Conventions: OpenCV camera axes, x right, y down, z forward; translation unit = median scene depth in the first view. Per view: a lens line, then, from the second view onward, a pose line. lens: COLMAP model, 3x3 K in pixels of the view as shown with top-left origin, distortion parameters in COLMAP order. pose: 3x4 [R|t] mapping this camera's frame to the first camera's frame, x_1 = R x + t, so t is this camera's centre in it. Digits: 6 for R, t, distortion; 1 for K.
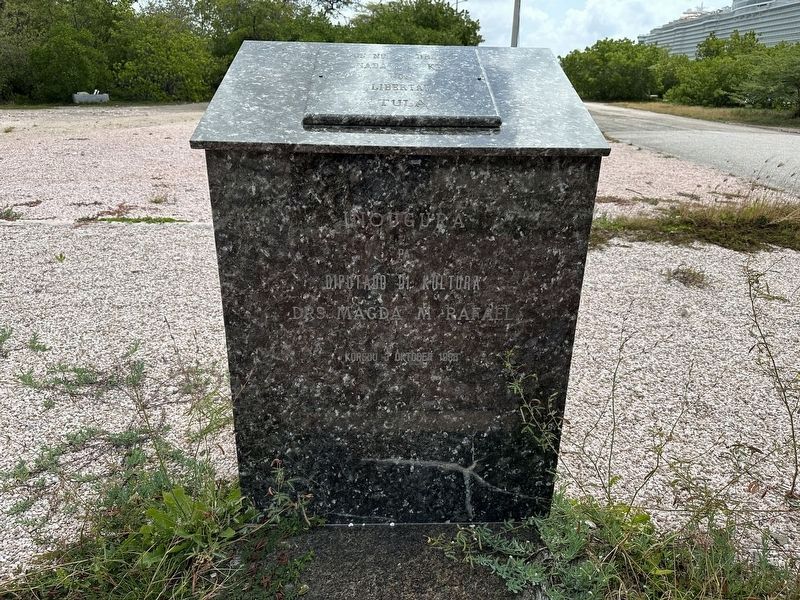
lens RADIAL K [[557.1, 0, 400.0], [0, 557.1, 300.0], [0, 0, 1]] dist [0.002306, -0.009722]
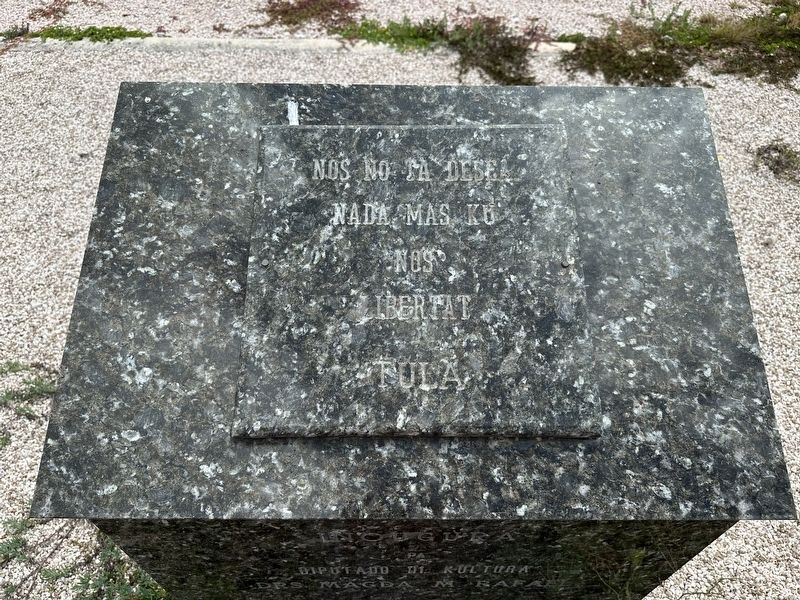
lens RADIAL K [[557.1, 0, 400.0], [0, 557.1, 300.0], [0, 0, 1]] dist [0.002306, -0.009722]
pose [[0.999652, 0.012677, -0.023123, -0.000122], [-0.000546, 0.886626, 0.462487, -0.236803], [0.026364, -0.462313, 0.886325, 0.207264]]
